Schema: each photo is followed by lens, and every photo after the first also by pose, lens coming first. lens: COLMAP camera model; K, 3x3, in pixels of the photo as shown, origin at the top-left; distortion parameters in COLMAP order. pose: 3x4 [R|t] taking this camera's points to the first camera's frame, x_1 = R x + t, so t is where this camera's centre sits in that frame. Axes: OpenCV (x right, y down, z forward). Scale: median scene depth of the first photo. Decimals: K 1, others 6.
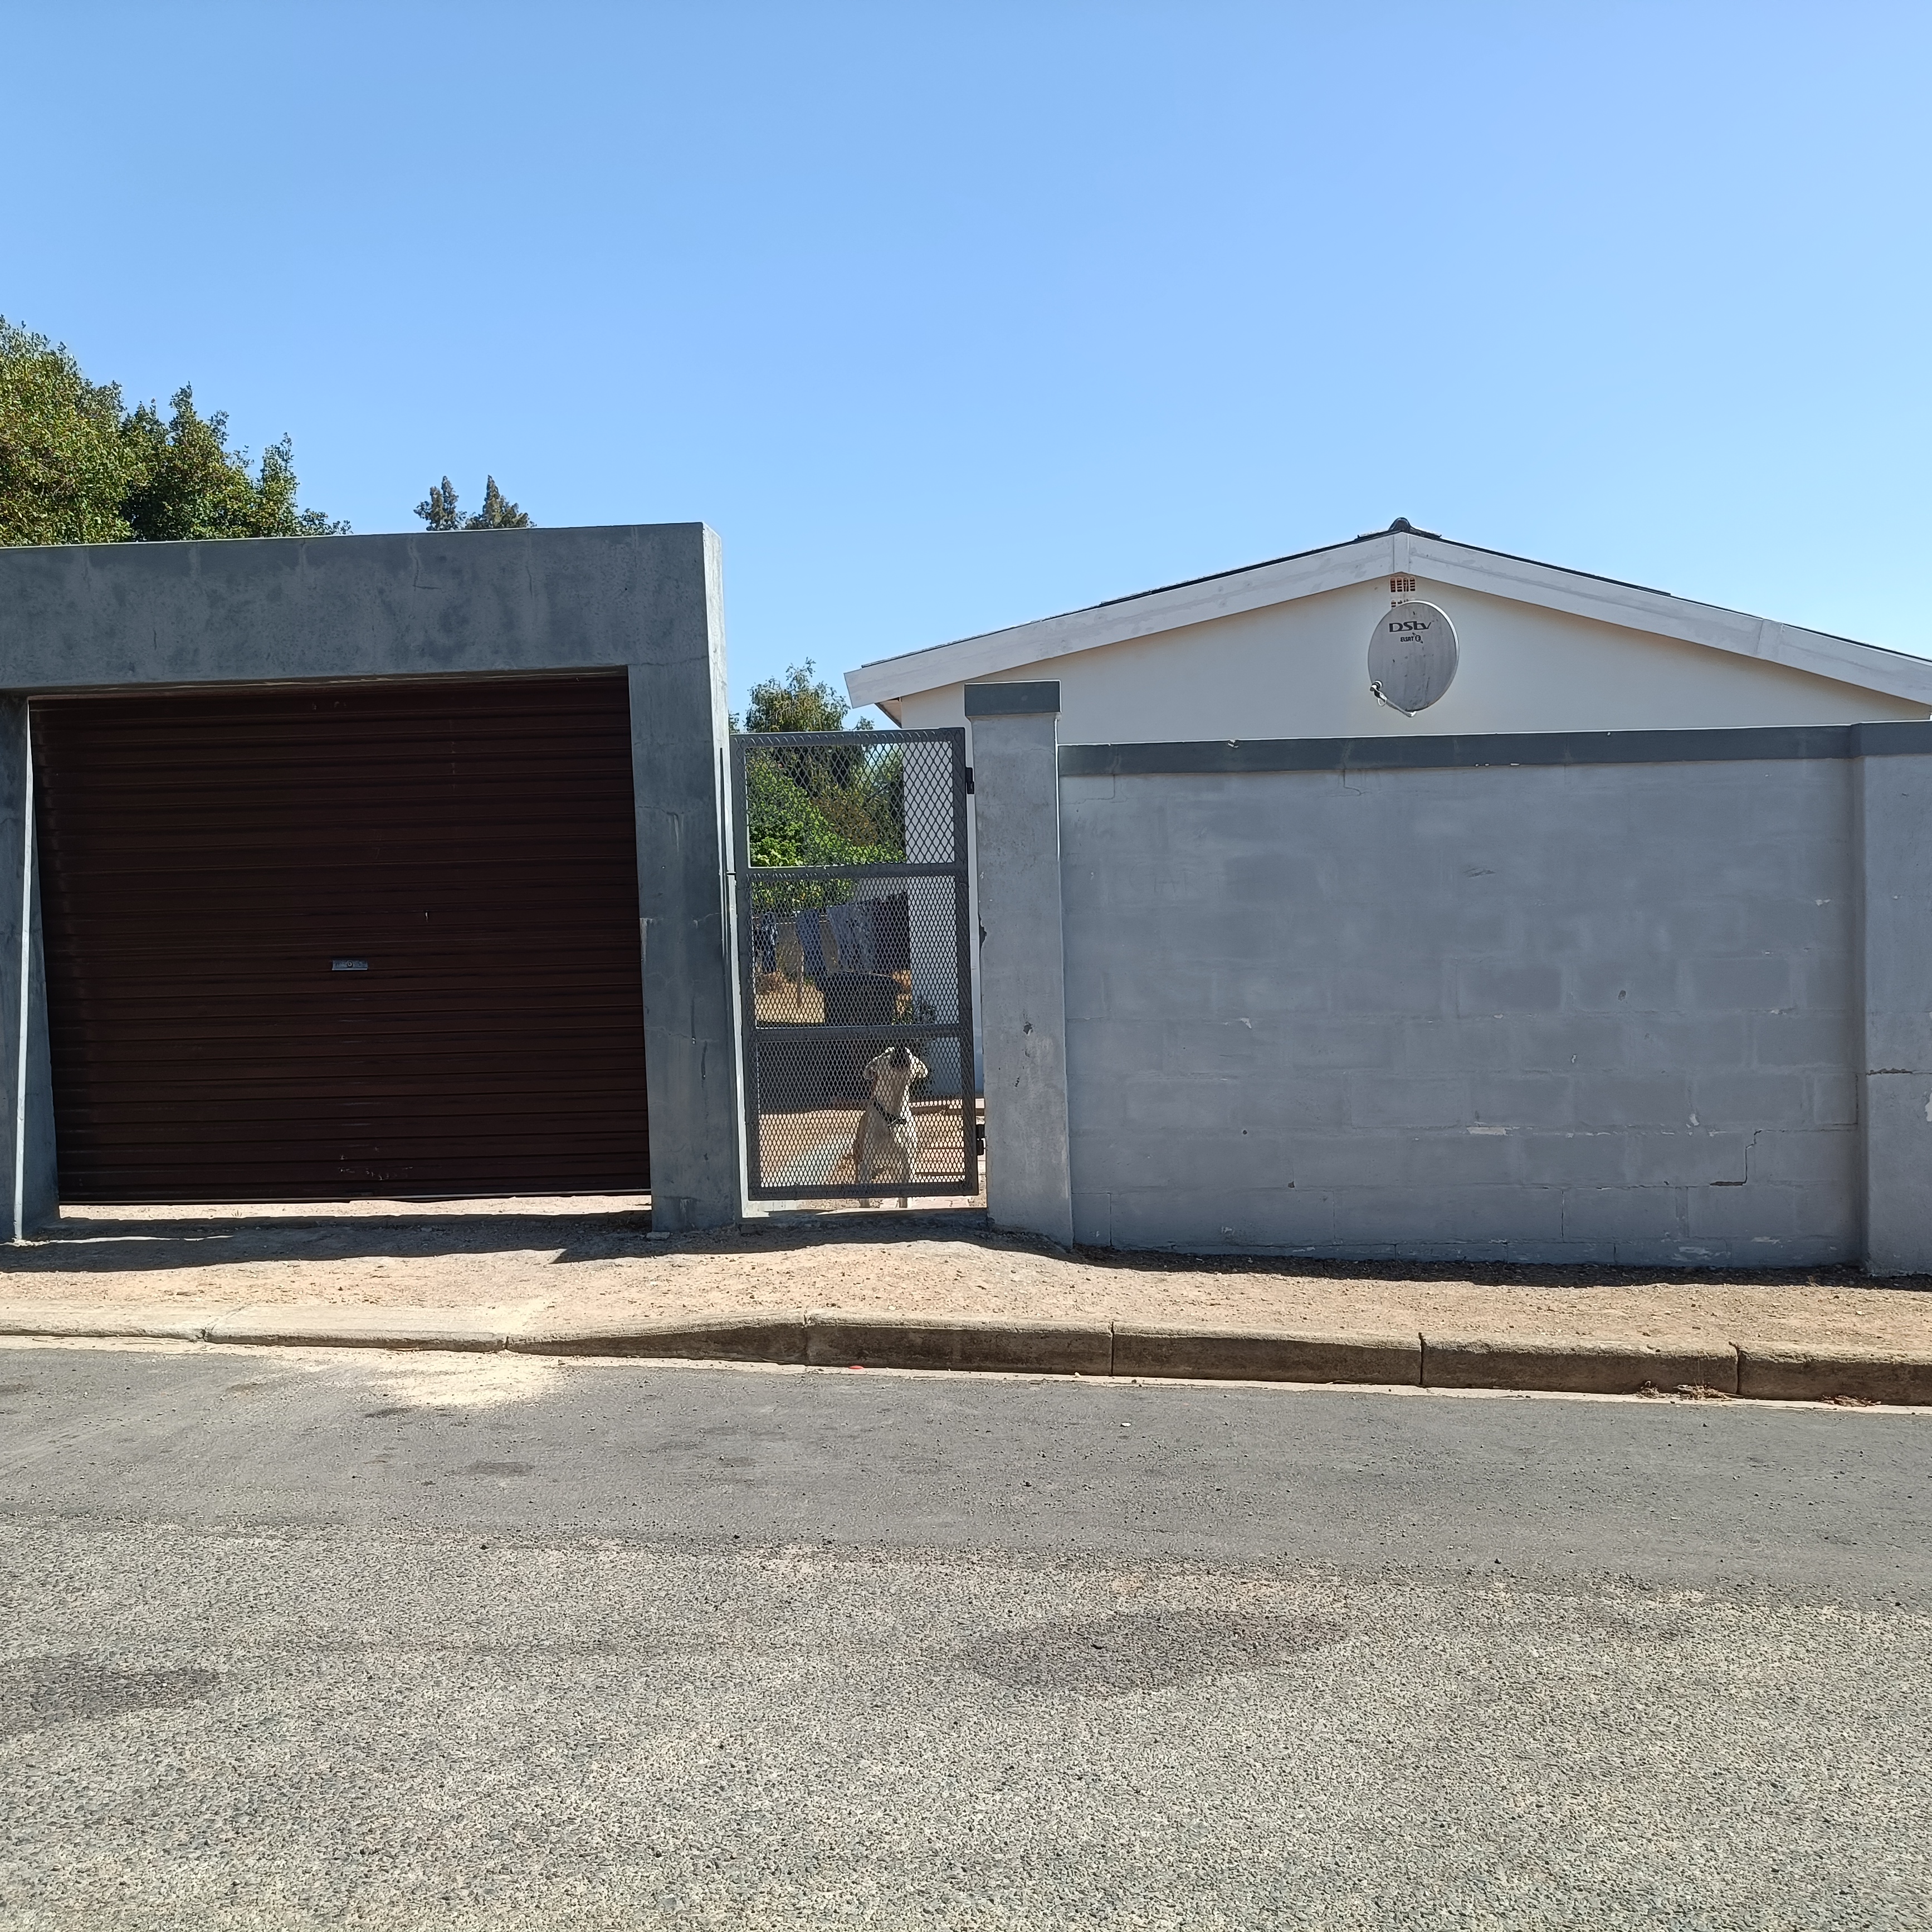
lens RADIAL K [[1899.5, 0, 1061.9], [0, 1899.5, 1033.0], [0, 0, 1]] dist [0.023876, 0.000000]
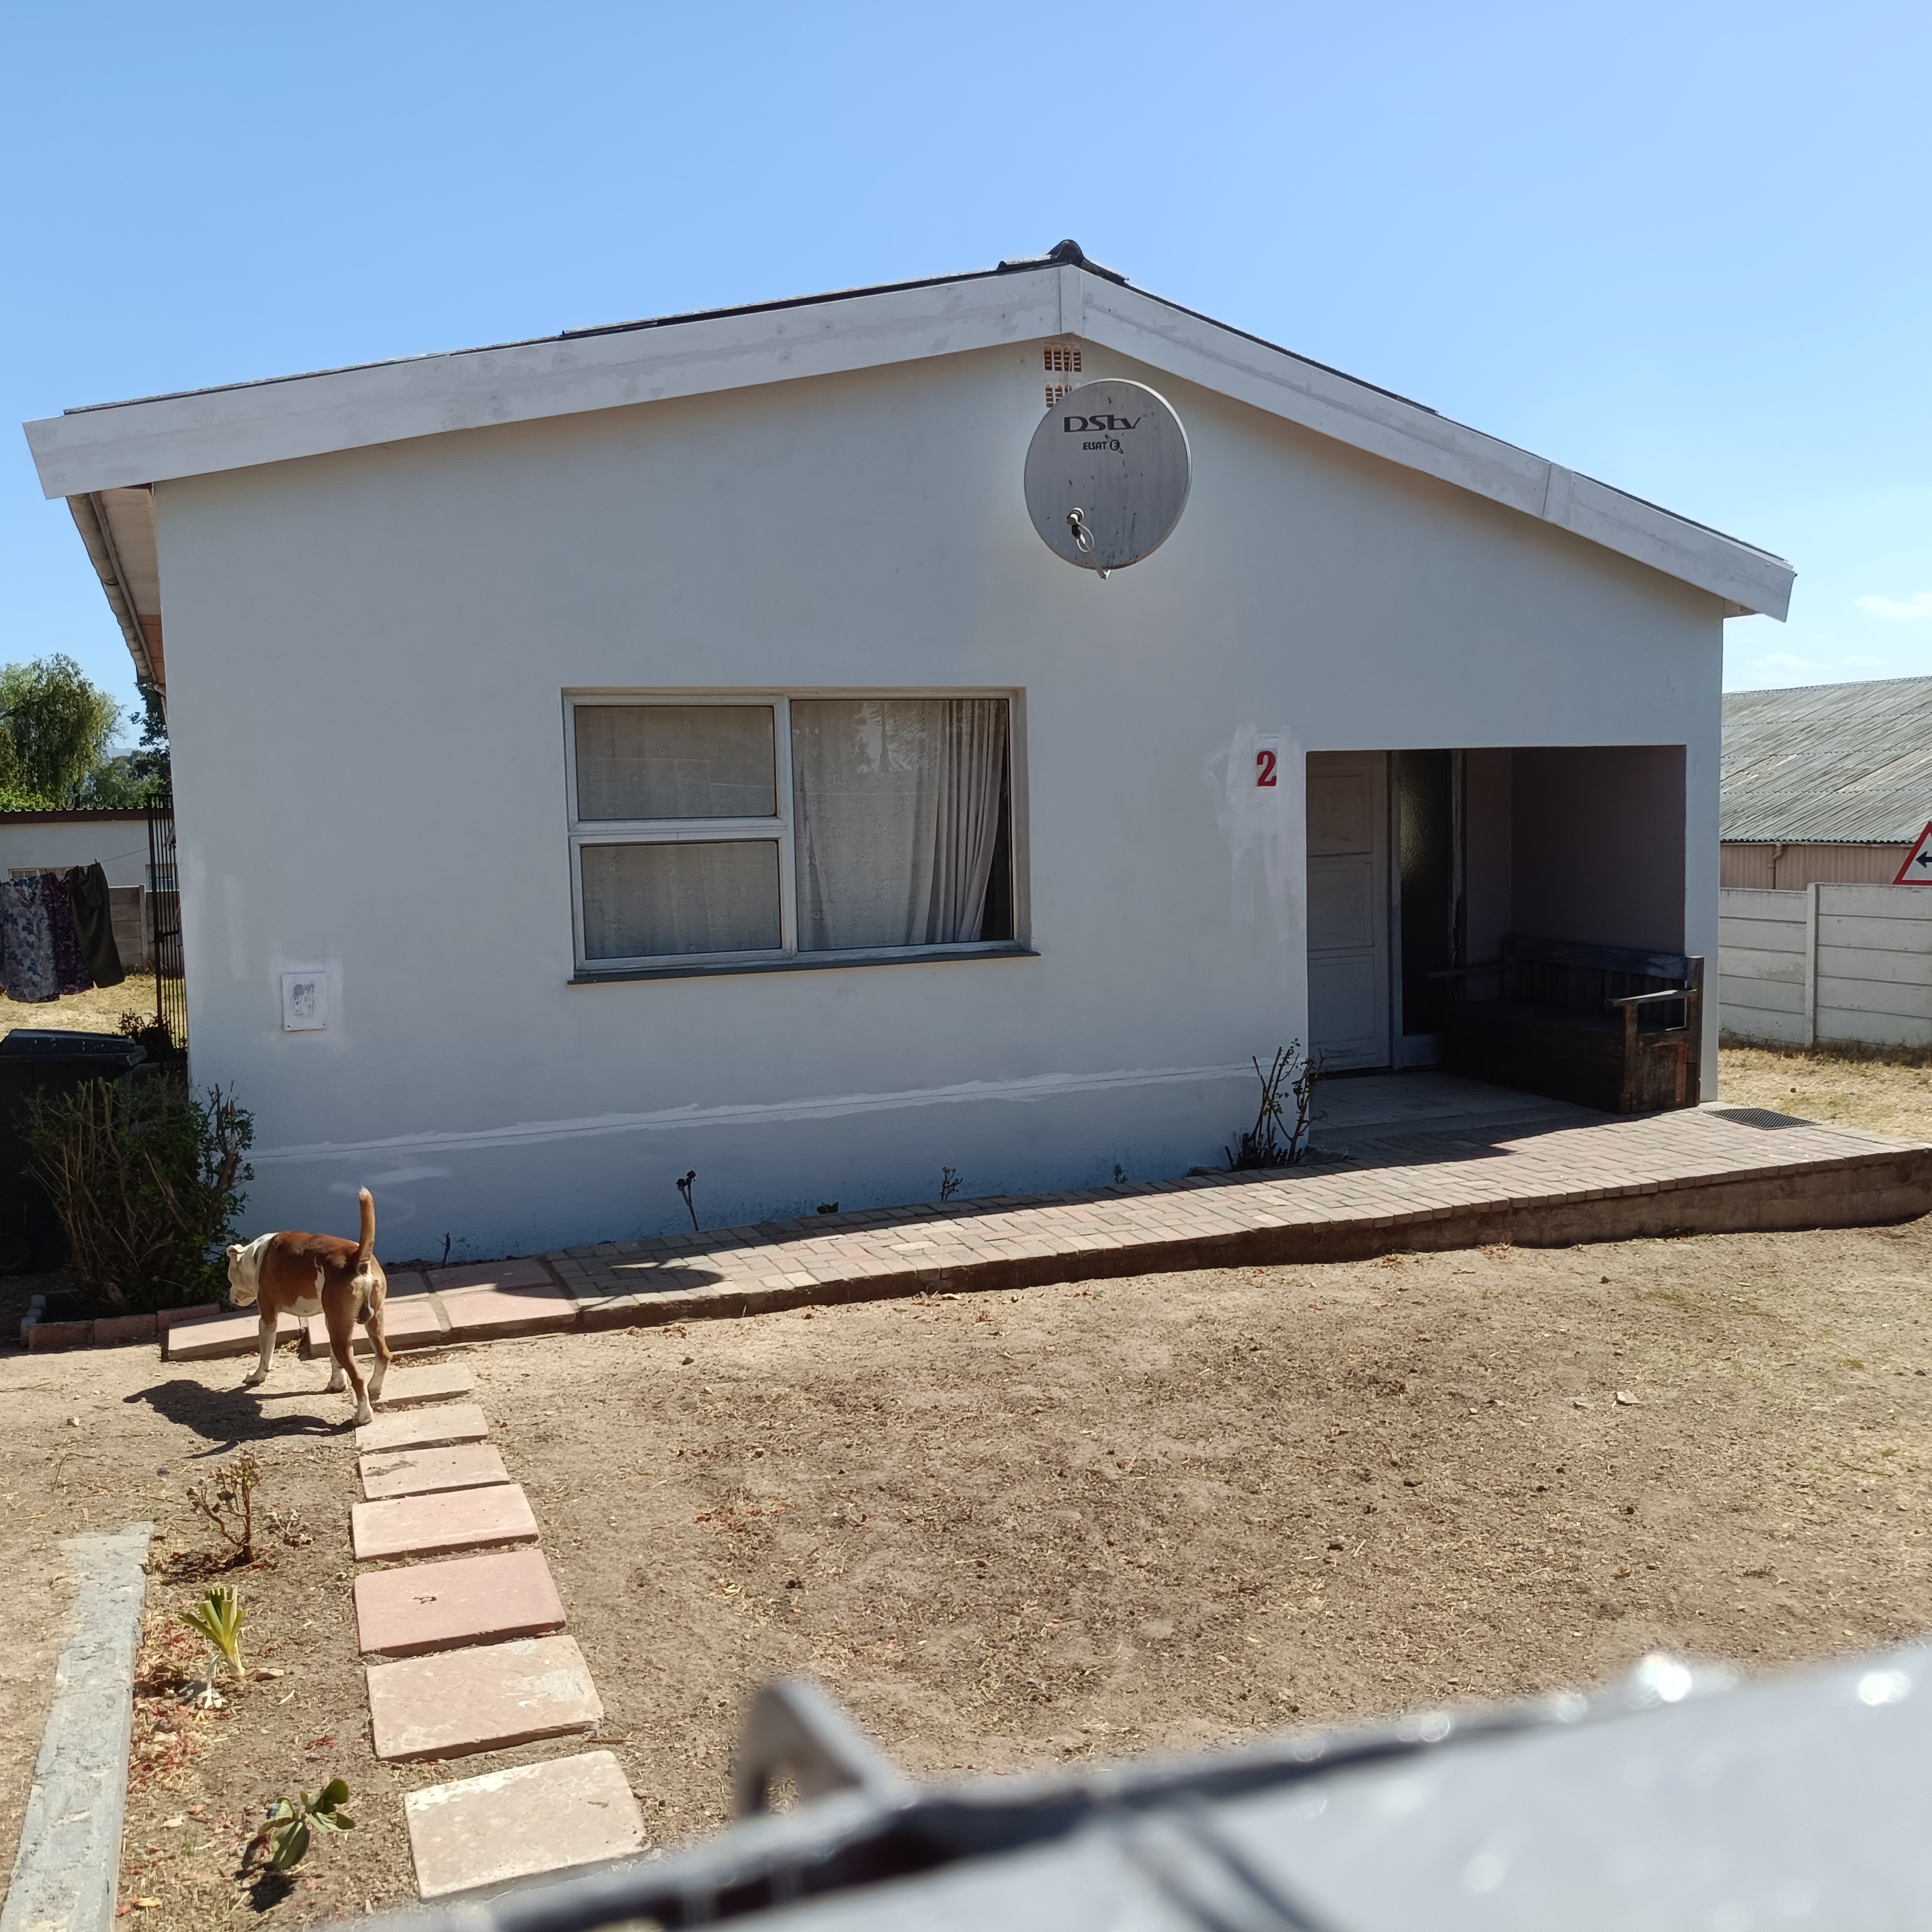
lens RADIAL K [[1899.5, 0, 960.8], [0, 1899.5, 975.4], [0, 0, 1]] dist [0.023876, 0.000000]
pose [[0.930360, -0.026307, 0.365703, -0.157270], [0.027290, 0.999624, 0.002483, -0.097469], [-0.365631, 0.007669, 0.930728, 0.986804]]
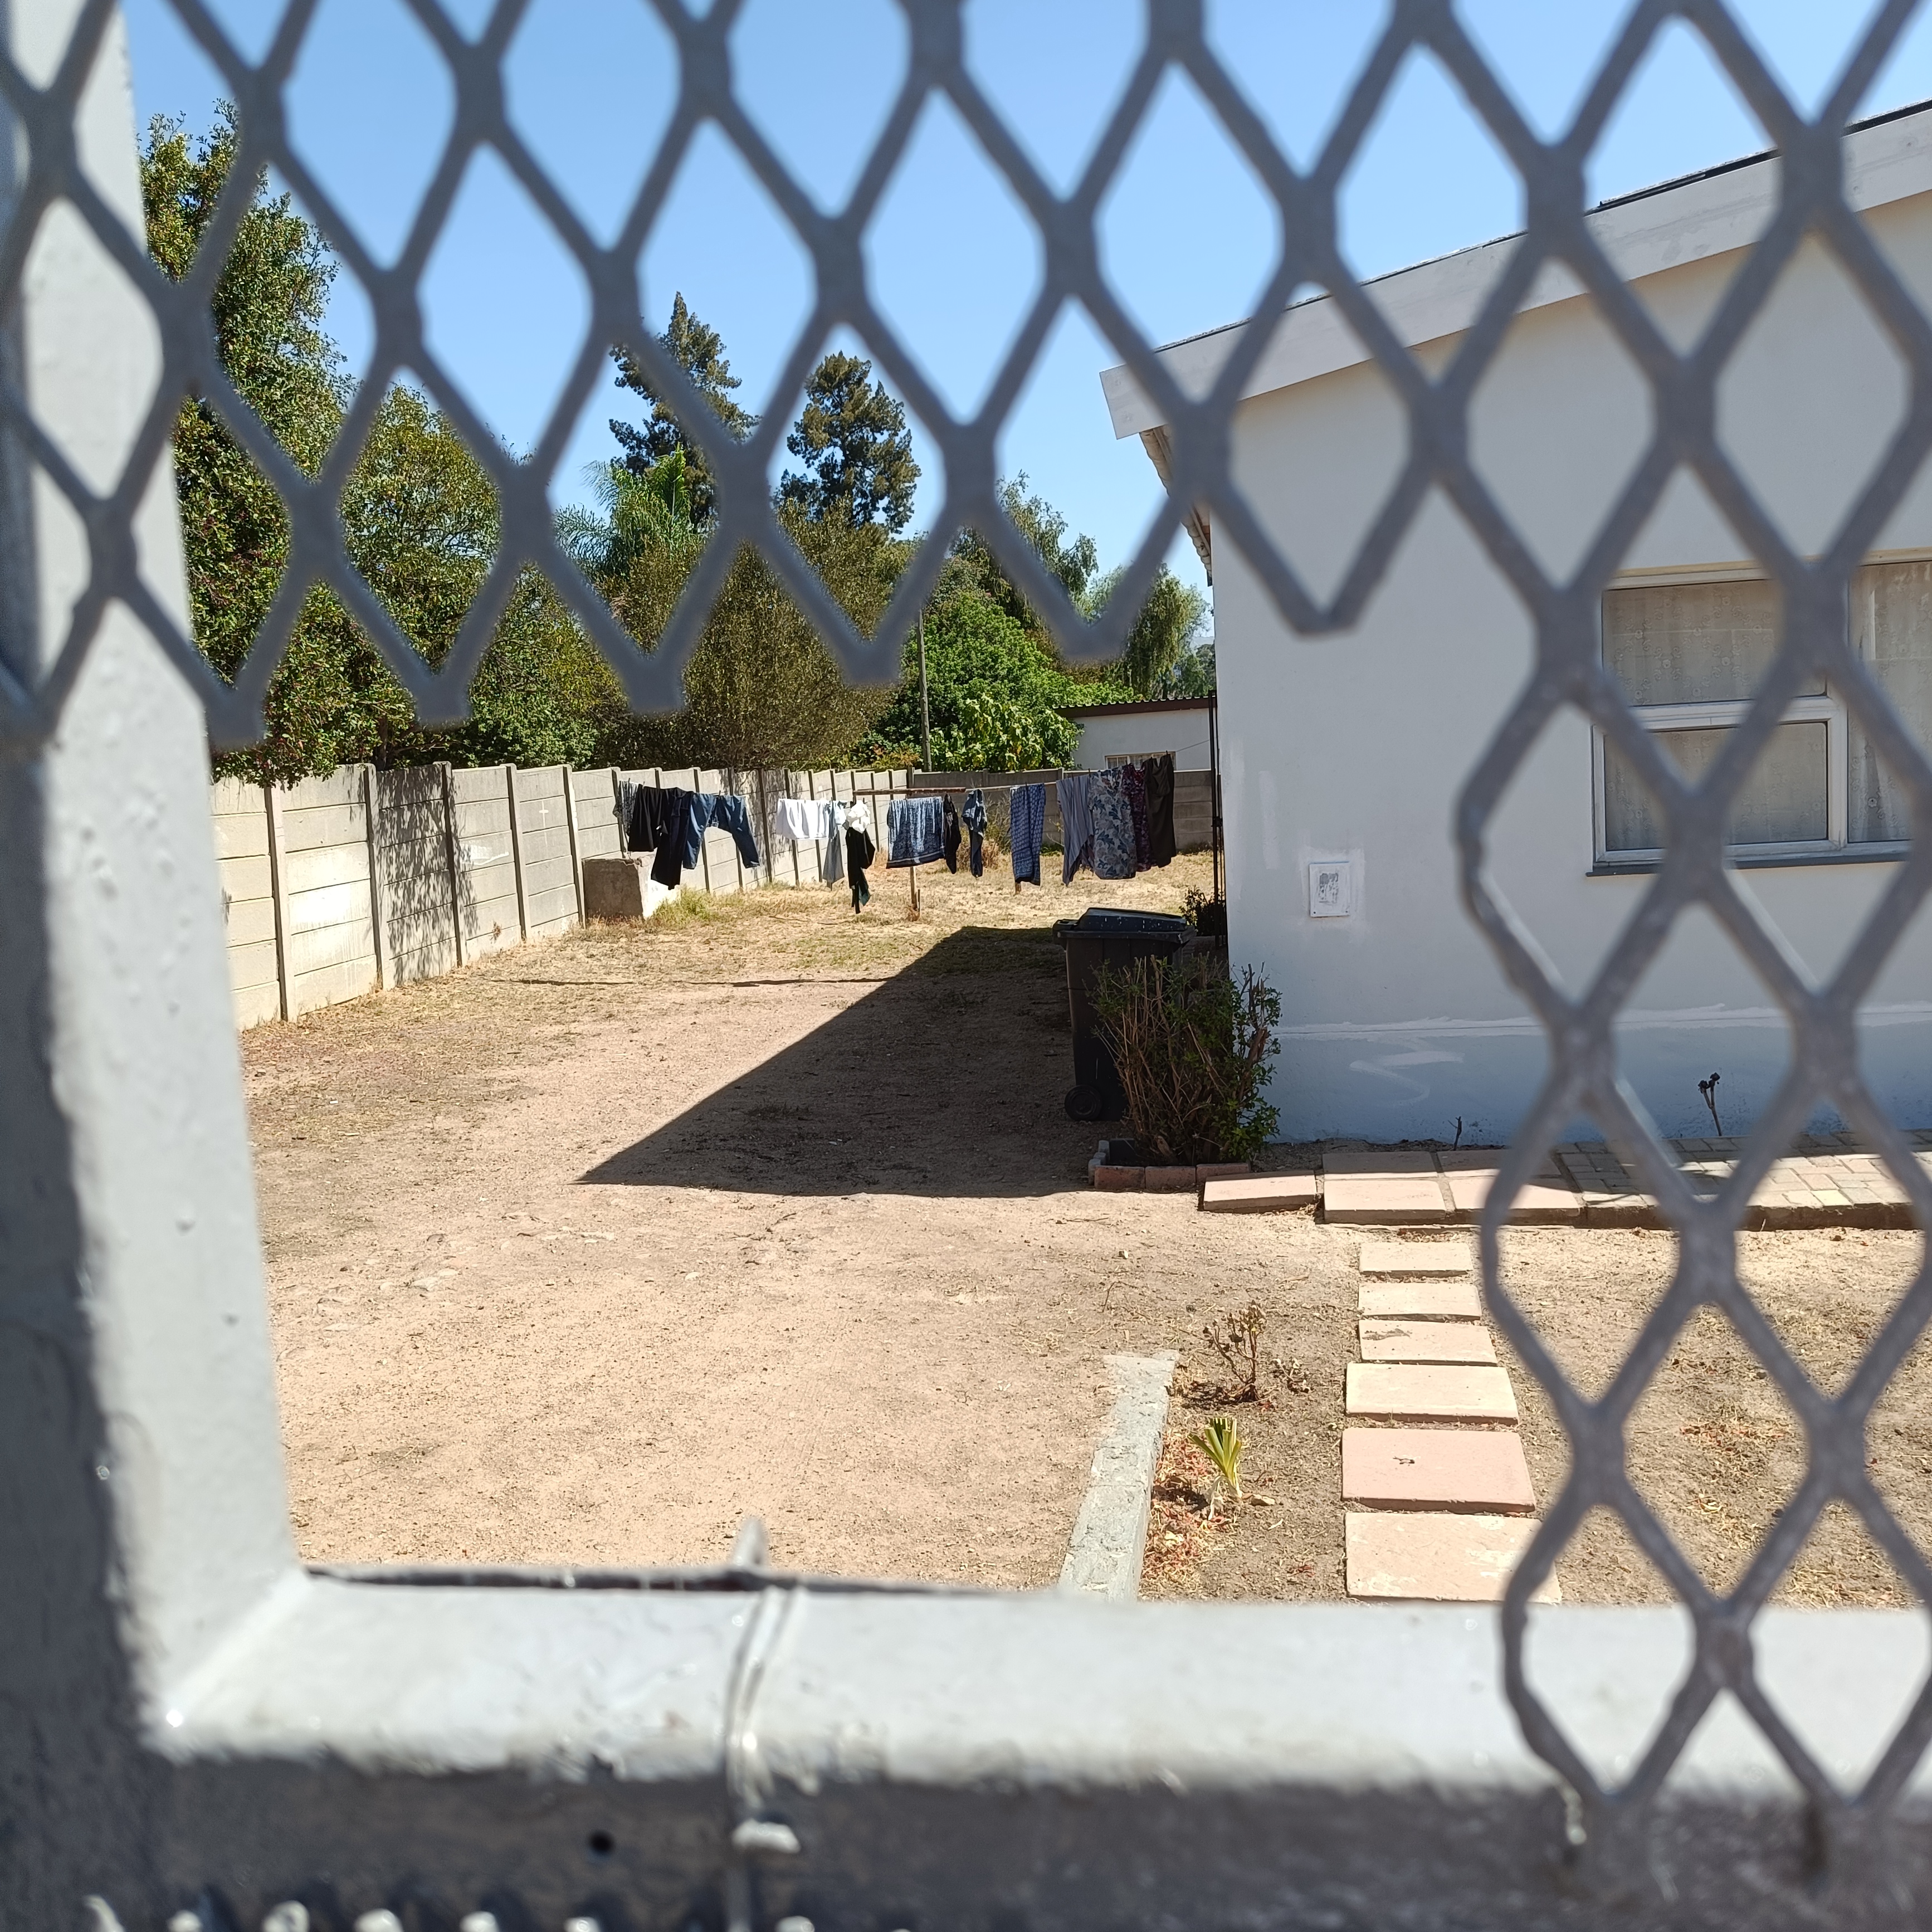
lens RADIAL K [[1899.5, 0, 964.7], [0, 1899.5, 971.2], [0, 0, 1]] dist [0.023876, 0.000000]
pose [[0.986610, -0.006449, -0.162968, -0.137592], [0.015283, 0.998477, 0.053012, -0.105937], [0.162378, -0.054793, 0.985206, 0.959204]]
